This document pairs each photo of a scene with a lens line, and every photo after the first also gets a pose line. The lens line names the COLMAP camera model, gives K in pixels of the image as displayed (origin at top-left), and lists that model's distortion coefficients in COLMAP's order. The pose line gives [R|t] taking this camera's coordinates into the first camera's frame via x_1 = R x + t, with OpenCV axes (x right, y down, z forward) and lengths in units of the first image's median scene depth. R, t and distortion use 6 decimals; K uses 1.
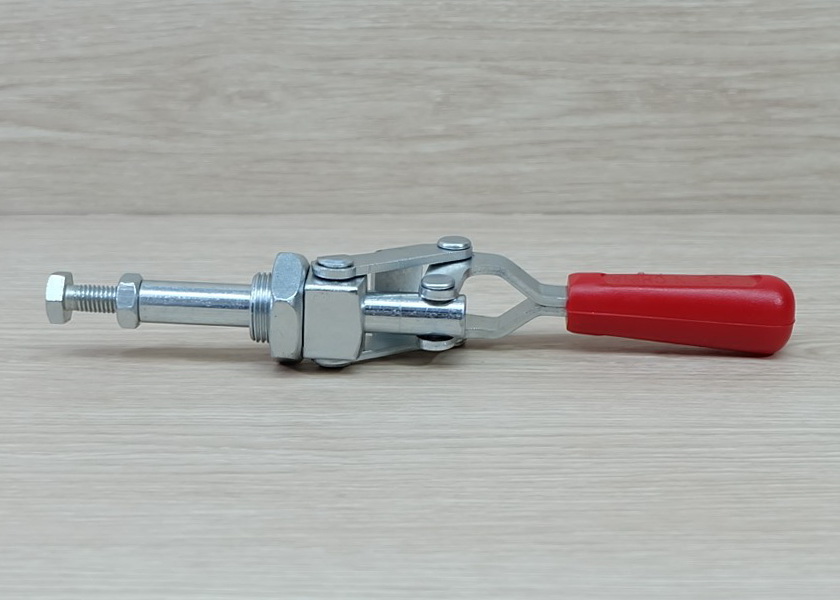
lens RADIAL K [[1658.7, 0, 414.3], [0, 1658.7, 305.5], [0, 0, 1]] dist [-0.049521, 0.000000]
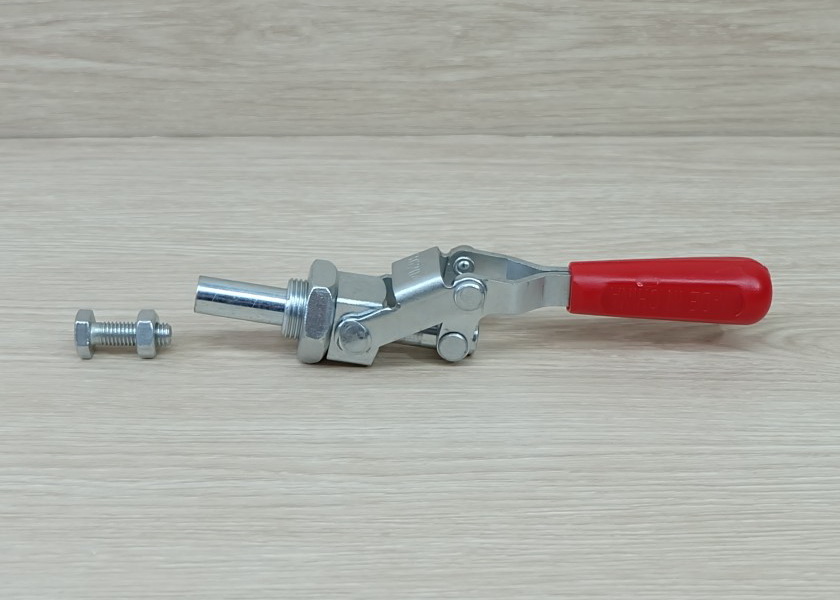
lens RADIAL K [[1658.7, 0, 427.2], [0, 1658.7, 302.2], [0, 0, 1]] dist [-0.049521, 0.000000]
pose [[0.999953, 0.000968, 0.009634, -0.015809], [-0.003010, 0.976759, 0.214317, -0.186417], [-0.009203, -0.214336, 0.976717, -0.080950]]
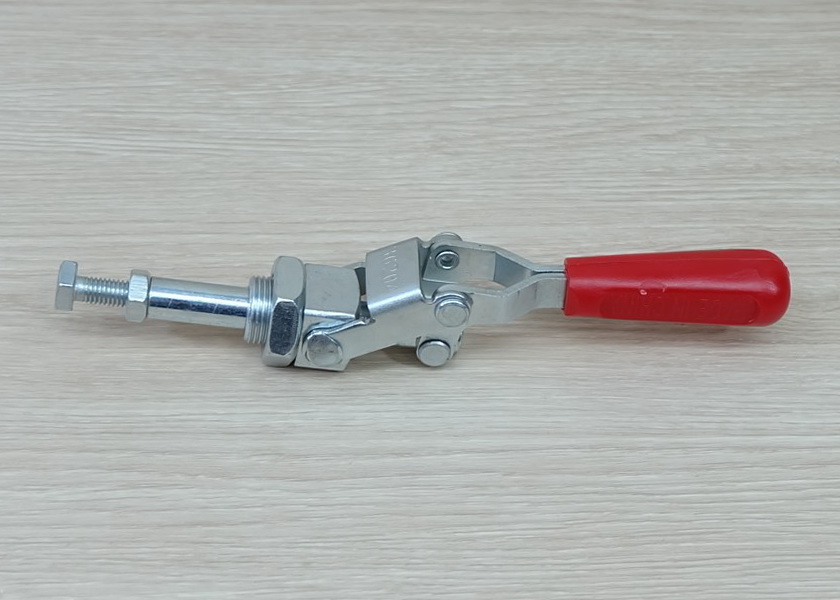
lens RADIAL K [[1658.7, 0, 413.7], [0, 1658.7, 296.1], [0, 0, 1]] dist [-0.049521, 0.000000]
pose [[0.999755, 0.000171, 0.022118, 0.002656], [-0.010759, 0.877466, 0.479517, -0.364547], [-0.019325, -0.479638, 0.877254, 0.051146]]
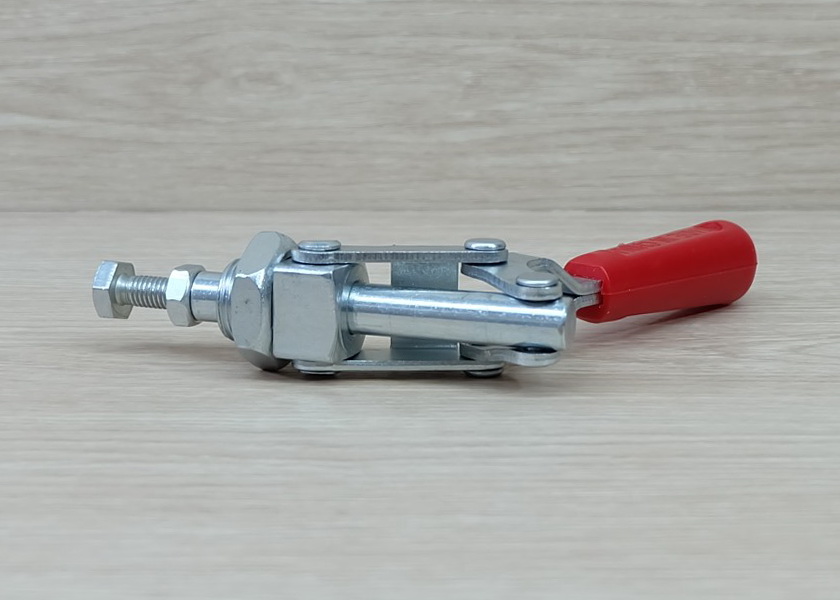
lens RADIAL K [[1658.7, 0, 417.5], [0, 1658.7, 293.3], [0, 0, 1]] dist [-0.049521, 0.000000]
pose [[0.999762, -0.000088, -0.021825, 0.006682], [-0.000699, 0.999350, -0.036038, 0.022193], [0.021814, 0.036044, 0.999112, 0.111823]]
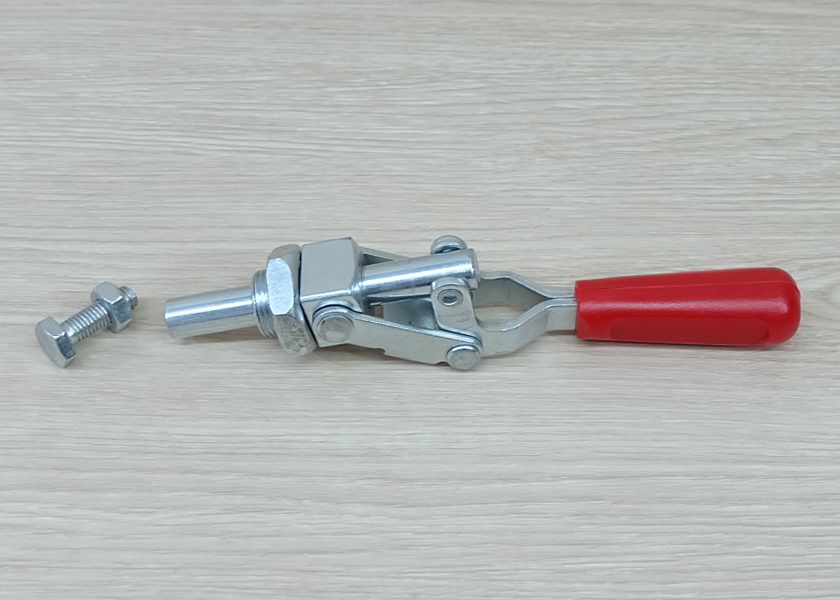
lens RADIAL K [[1658.7, 0, 425.8], [0, 1658.7, 301.2], [0, 0, 1]] dist [-0.049521, 0.000000]
pose [[0.999918, 0.011706, -0.005169, -0.020247], [-0.007219, 0.849531, 0.527489, -0.399922], [0.010566, -0.527408, 0.849546, 0.086941]]
